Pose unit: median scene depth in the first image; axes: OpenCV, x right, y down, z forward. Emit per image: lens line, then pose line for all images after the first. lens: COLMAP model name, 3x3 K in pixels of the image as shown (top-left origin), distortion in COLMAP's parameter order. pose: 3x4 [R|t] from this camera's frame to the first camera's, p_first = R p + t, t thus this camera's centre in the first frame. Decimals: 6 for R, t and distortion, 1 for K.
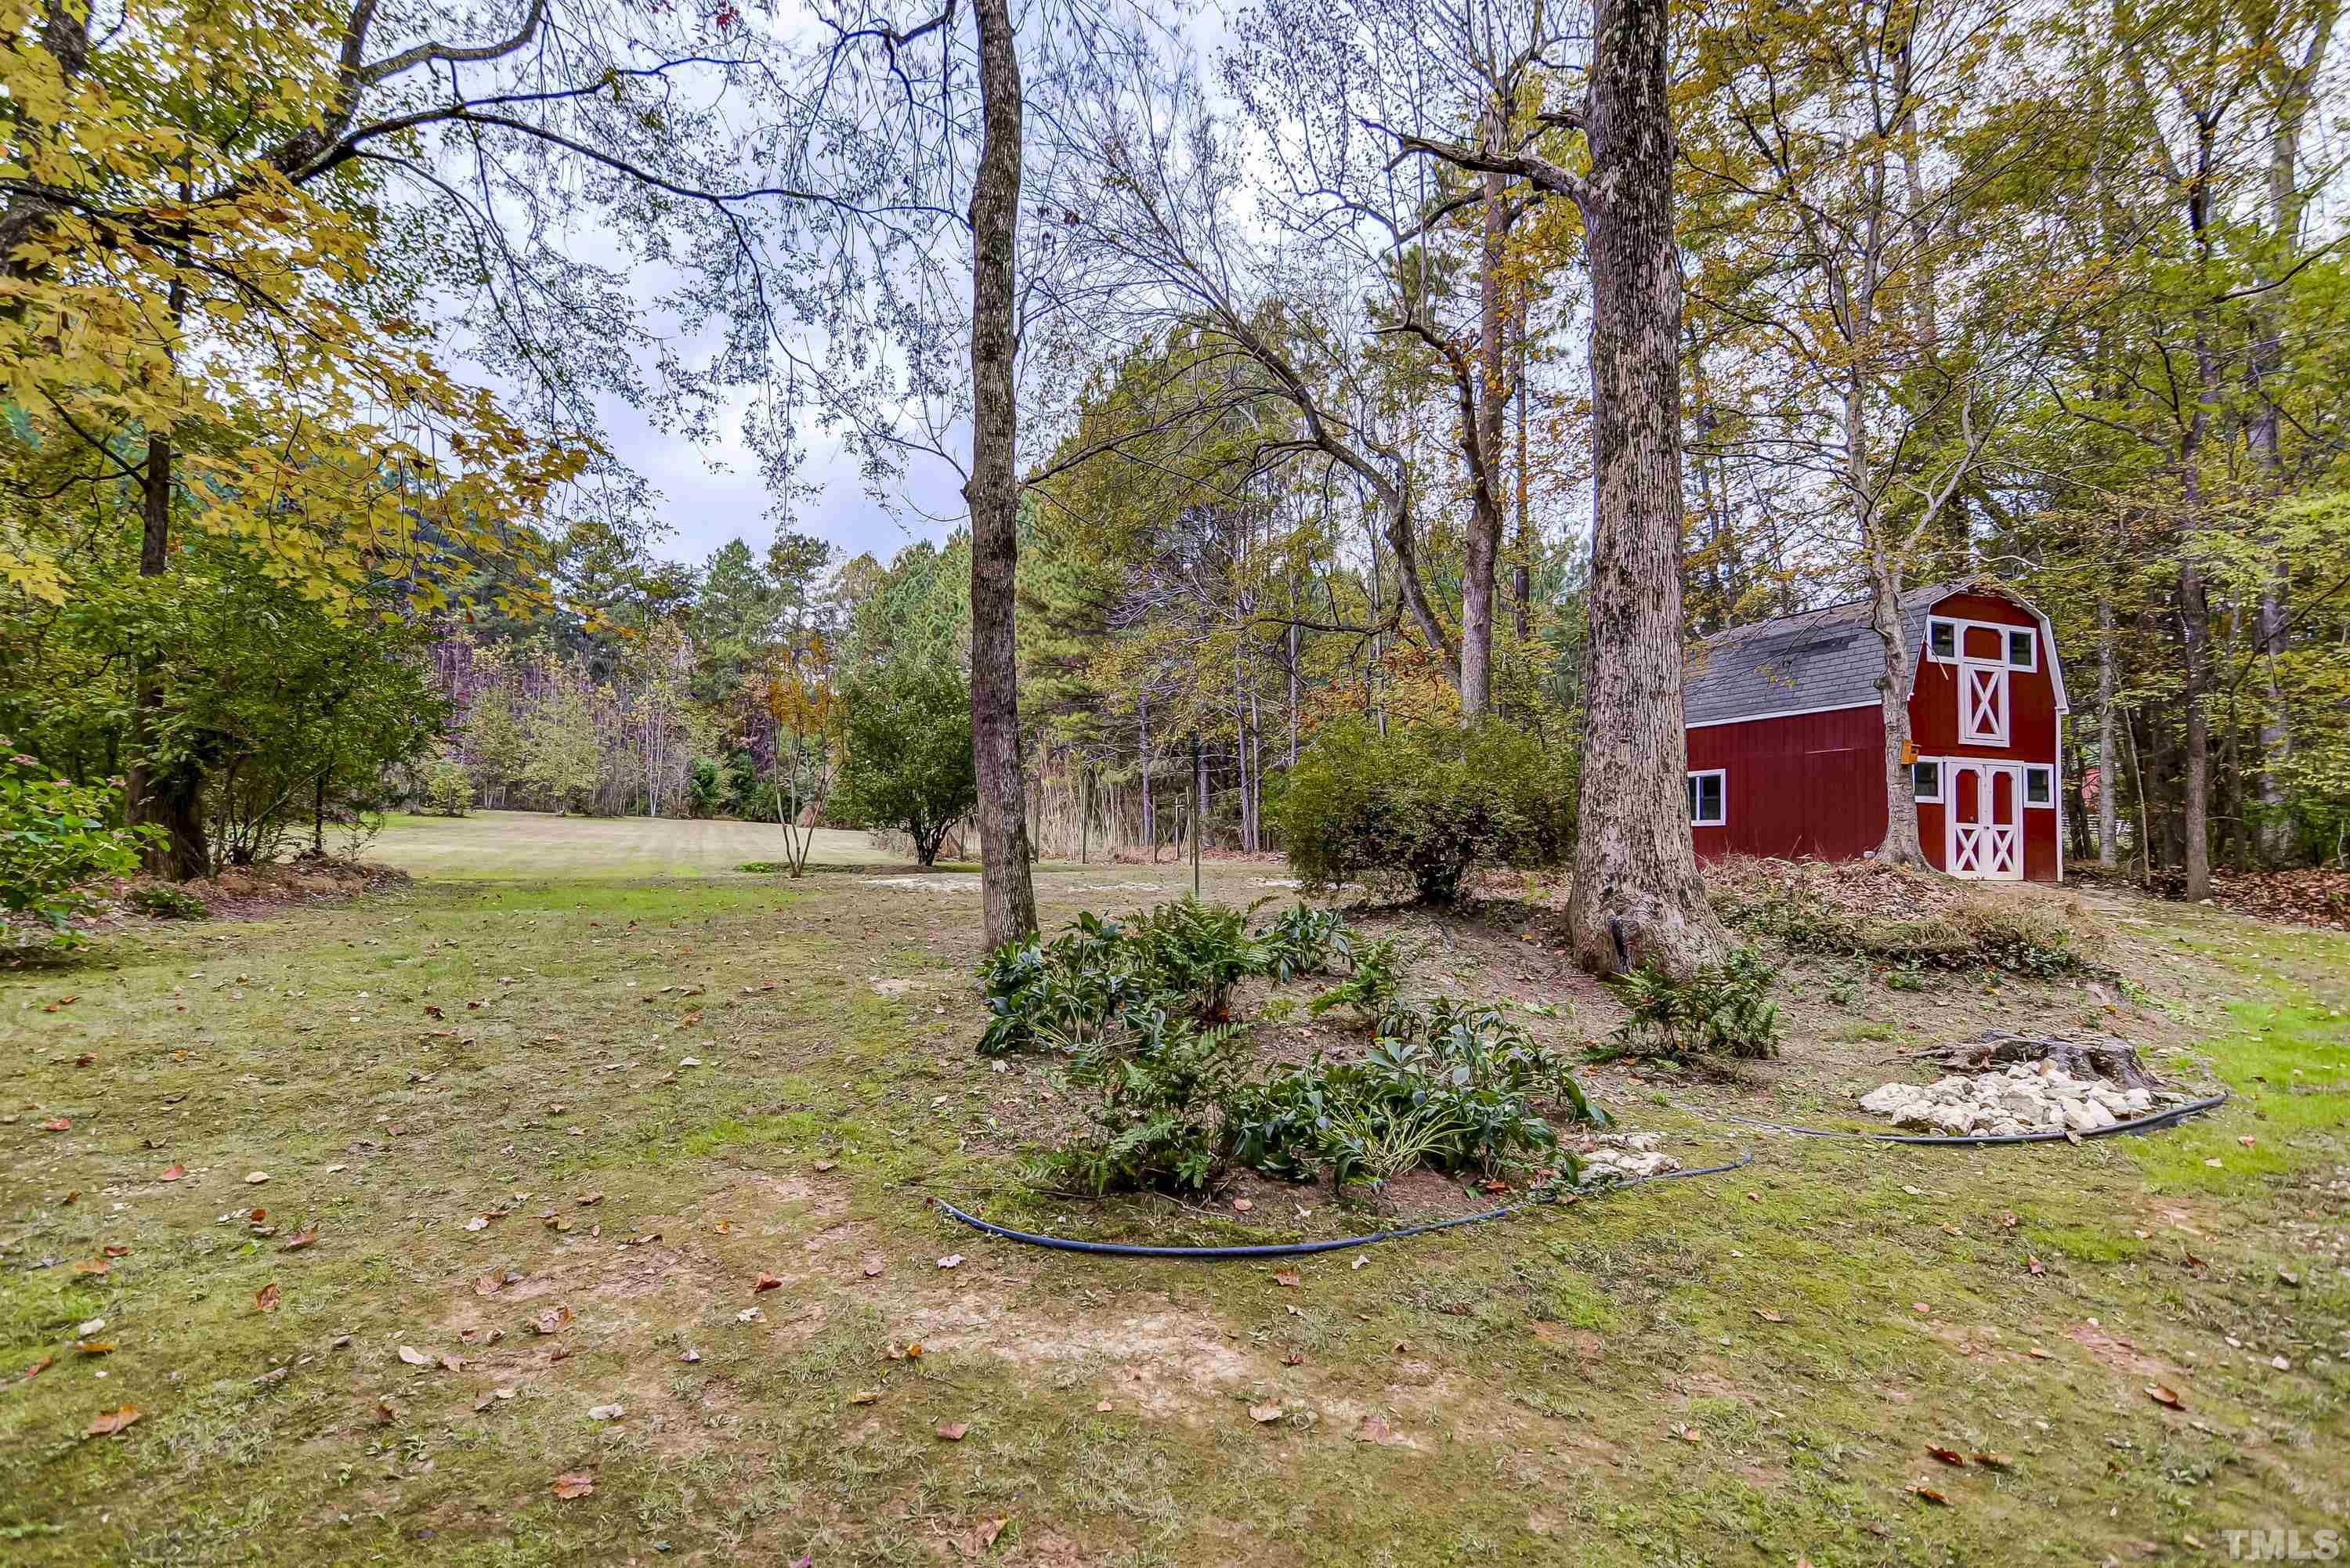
lens RADIAL K [[1152.1, 0, 1160.2], [0, 1152.1, 790.3], [0, 0, 1]] dist [-0.002642, 0.000921]
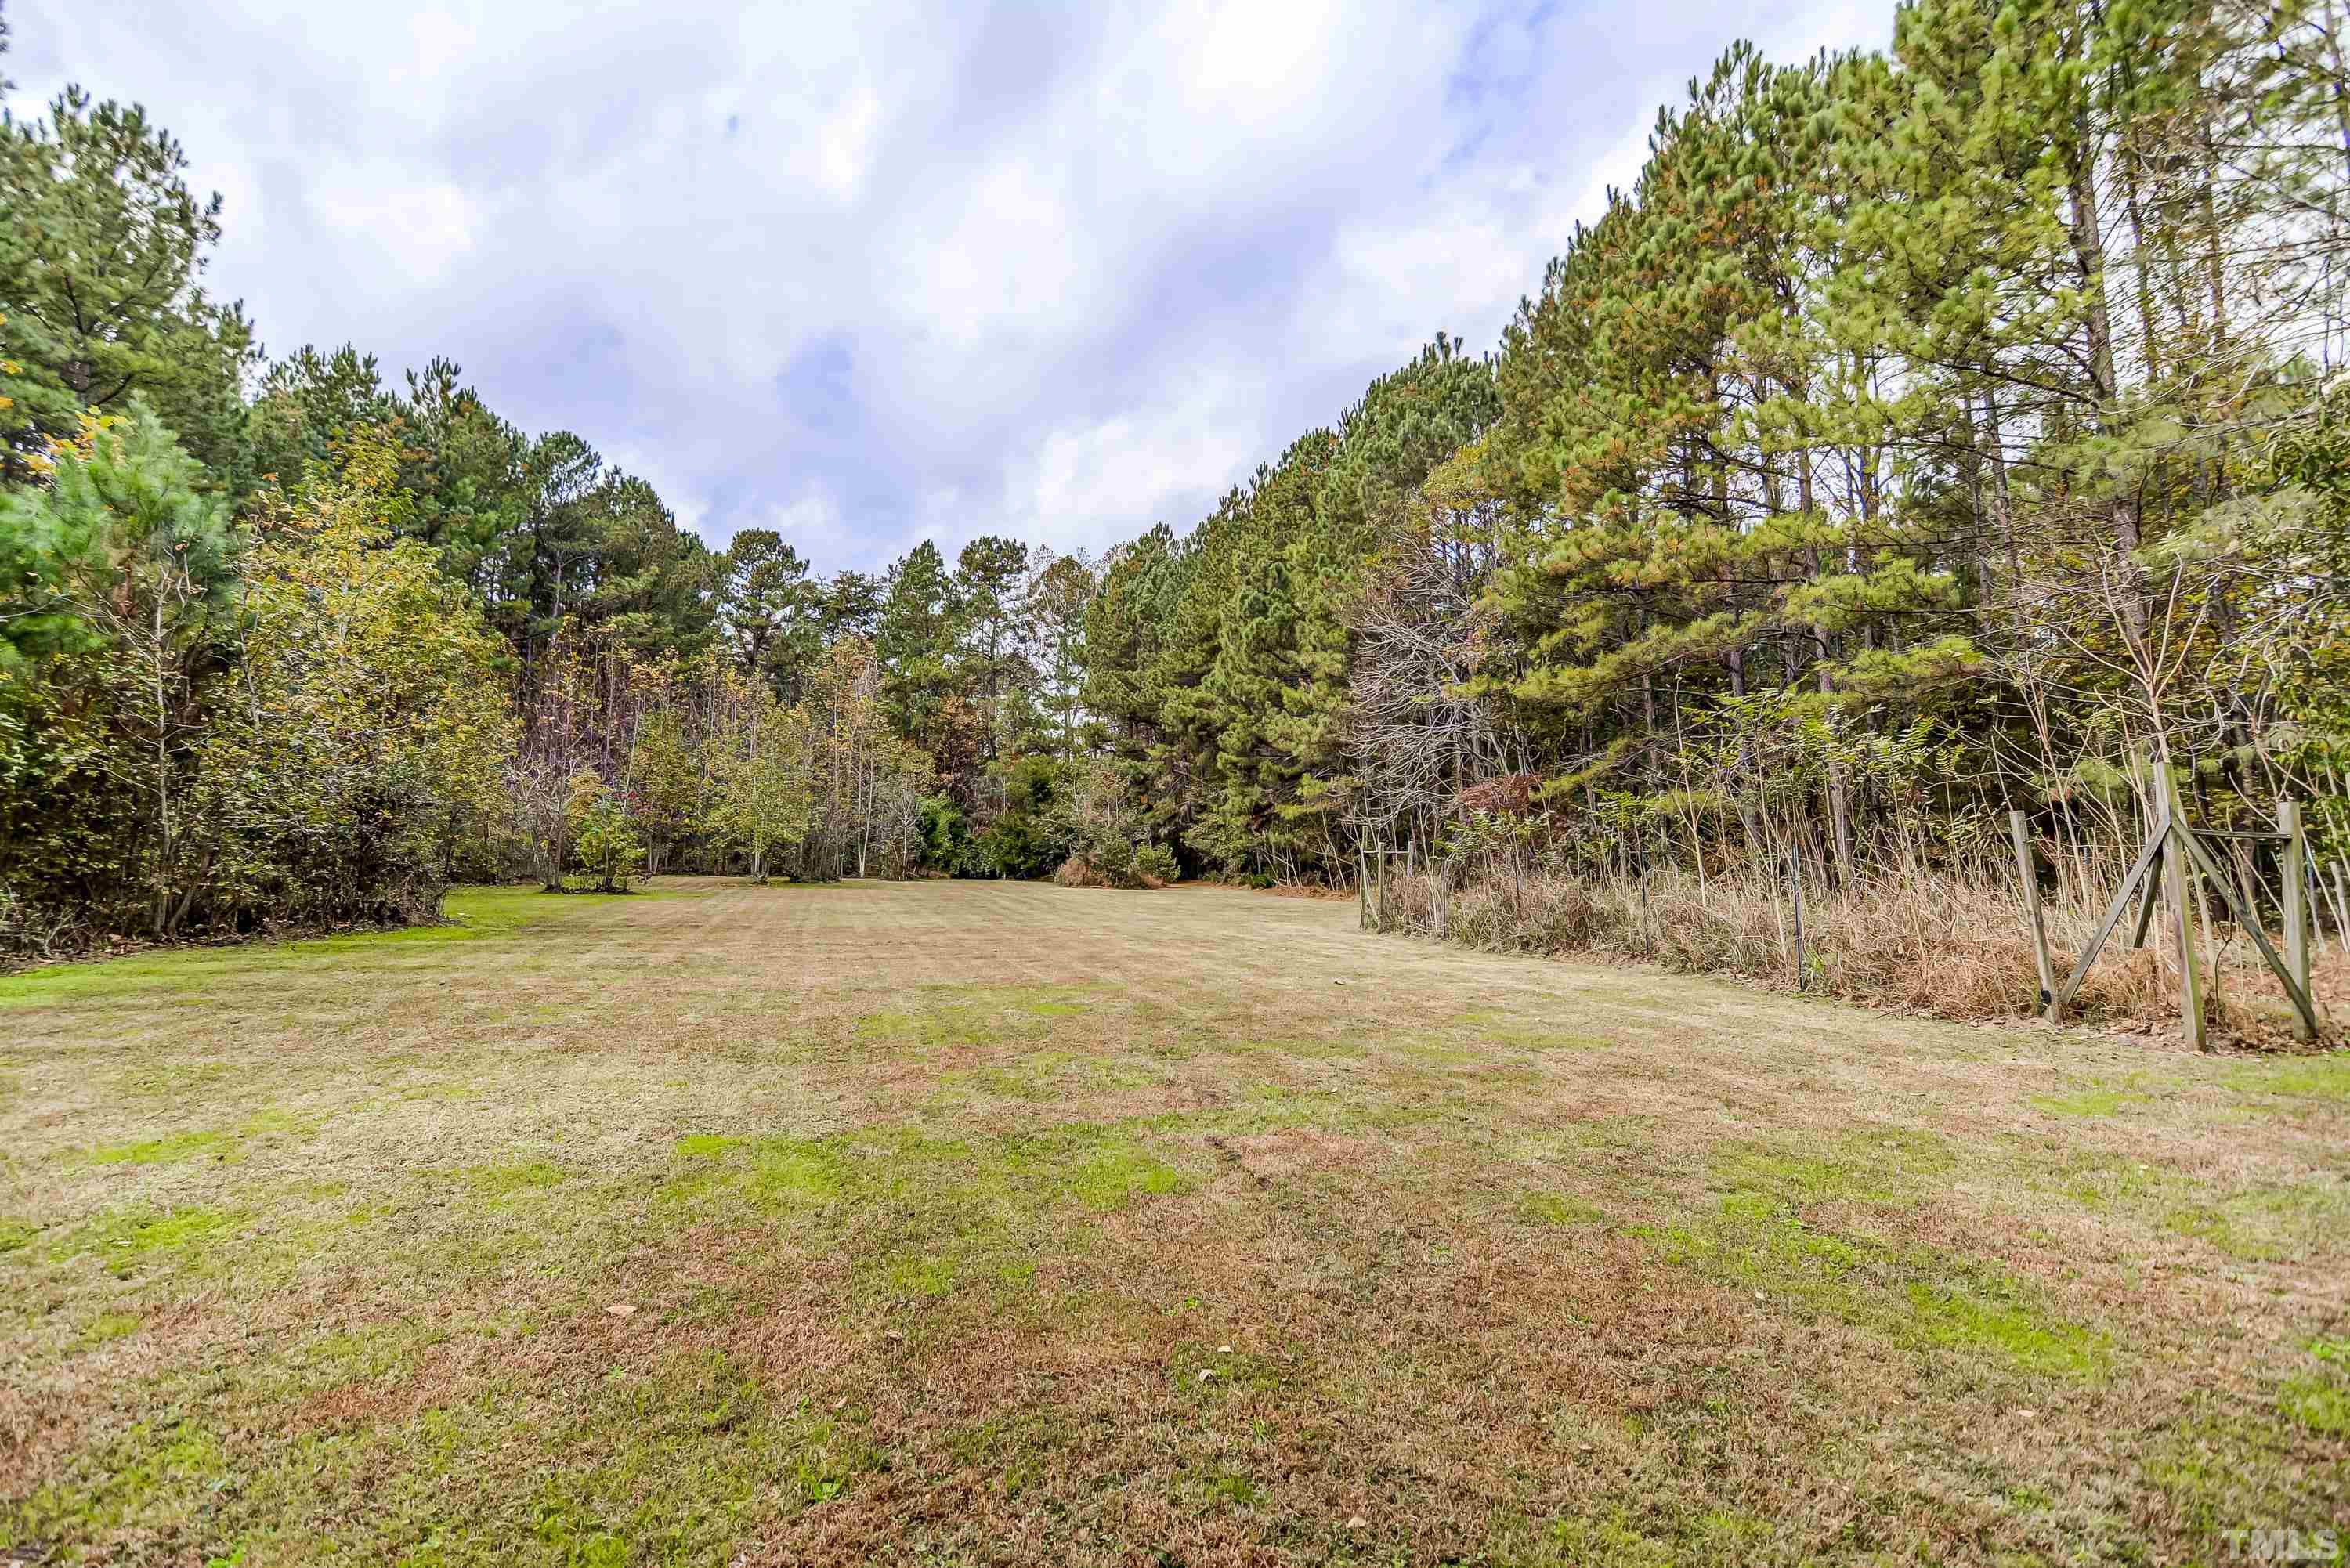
lens RADIAL K [[1167.3, 0, 1183.0], [0, 1167.3, 773.7], [0, 0, 1]] dist [0.000287, 0.000129]
pose [[0.995276, -0.037160, -0.089693, -0.112061], [0.032730, 0.998194, -0.050372, 0.000444], [0.091403, 0.047199, 0.994695, 0.179342]]
